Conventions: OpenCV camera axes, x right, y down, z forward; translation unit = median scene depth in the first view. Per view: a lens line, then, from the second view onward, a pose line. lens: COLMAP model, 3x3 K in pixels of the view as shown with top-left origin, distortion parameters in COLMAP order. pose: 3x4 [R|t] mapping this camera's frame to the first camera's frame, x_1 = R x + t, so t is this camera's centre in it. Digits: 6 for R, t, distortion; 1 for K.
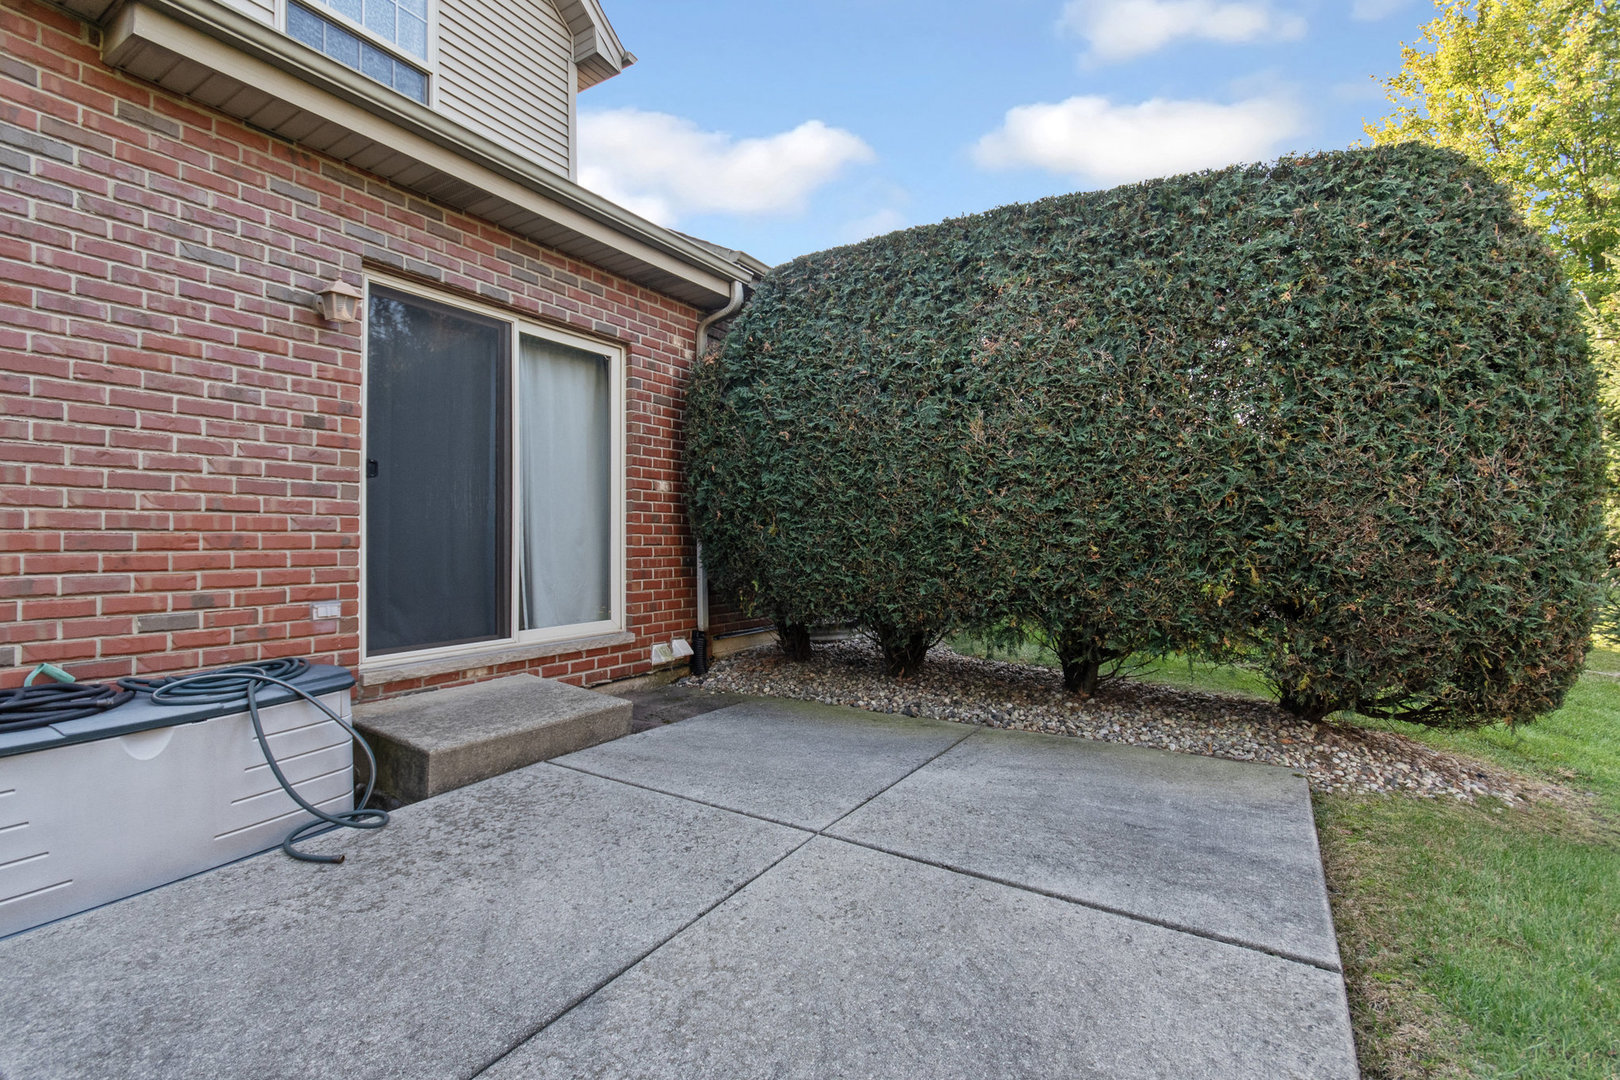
lens RADIAL K [[717.7, 0, 831.5], [0, 717.7, 521.2], [0, 0, 1]] dist [0.002041, -0.002345]
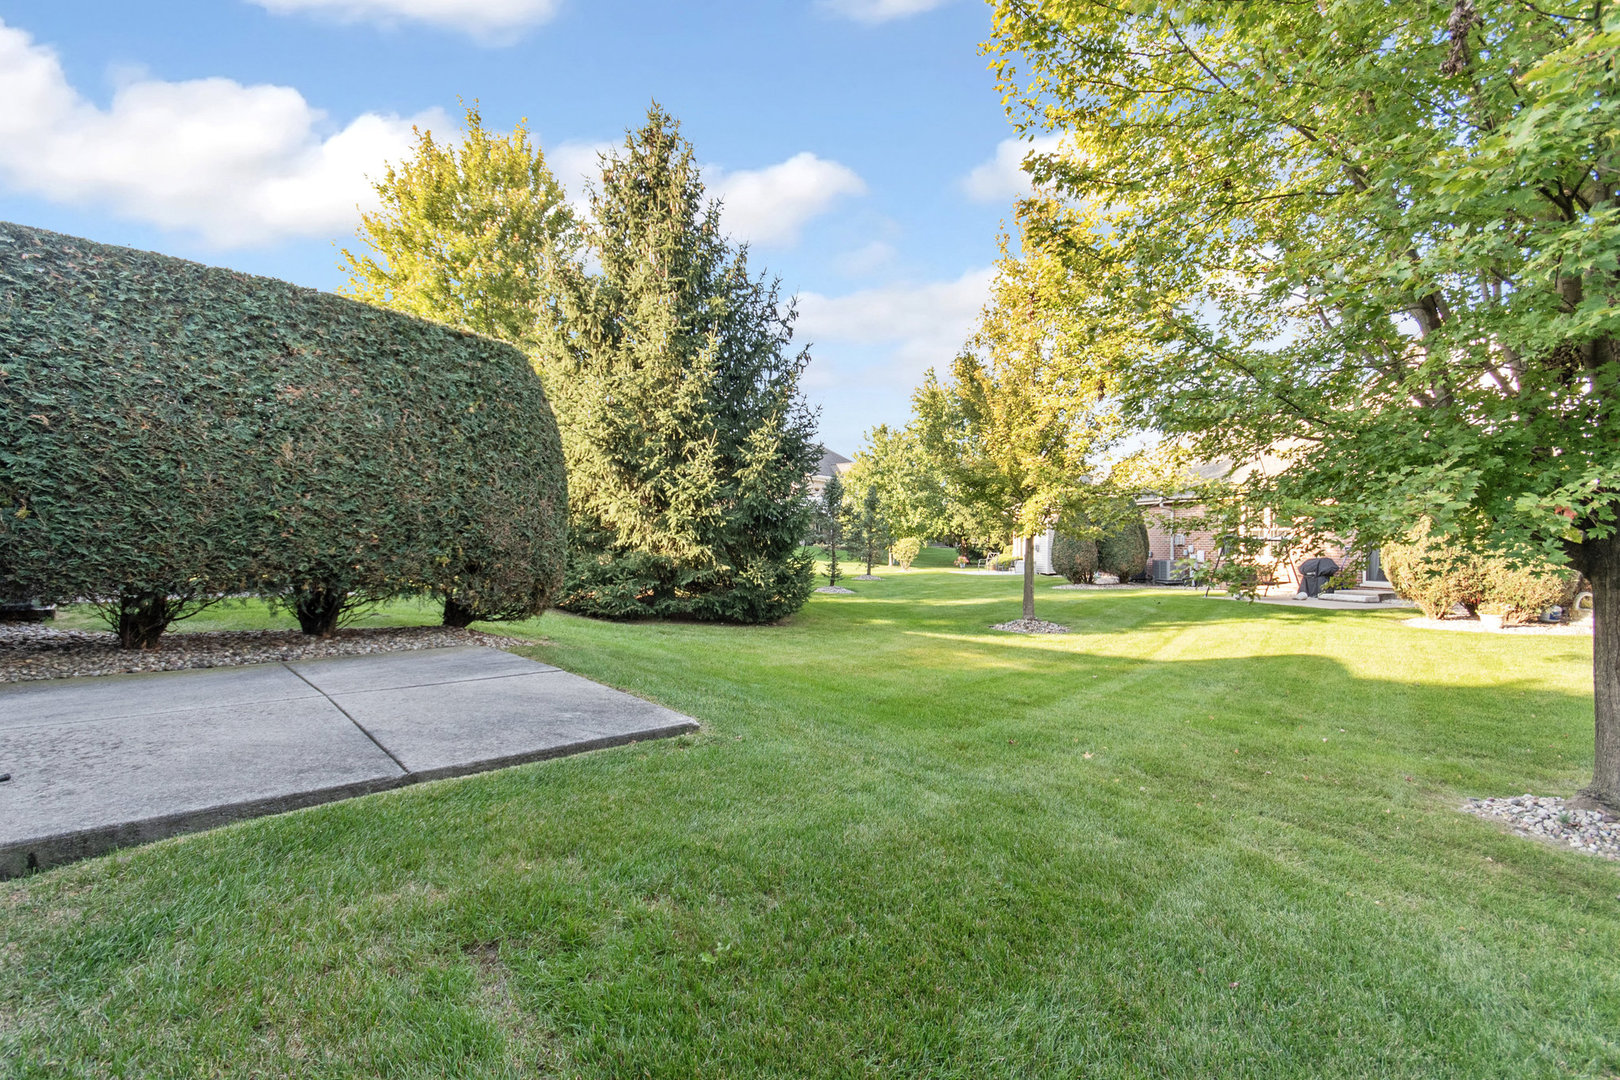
lens RADIAL K [[717.7, 0, 811.7], [0, 717.7, 544.6], [0, 0, 1]] dist [0.002041, -0.002345]
pose [[0.246899, 0.007330, 0.969014, -0.912932], [-0.038679, 0.999249, 0.002296, 0.014188], [-0.968269, -0.038047, 0.246997, -0.353647]]
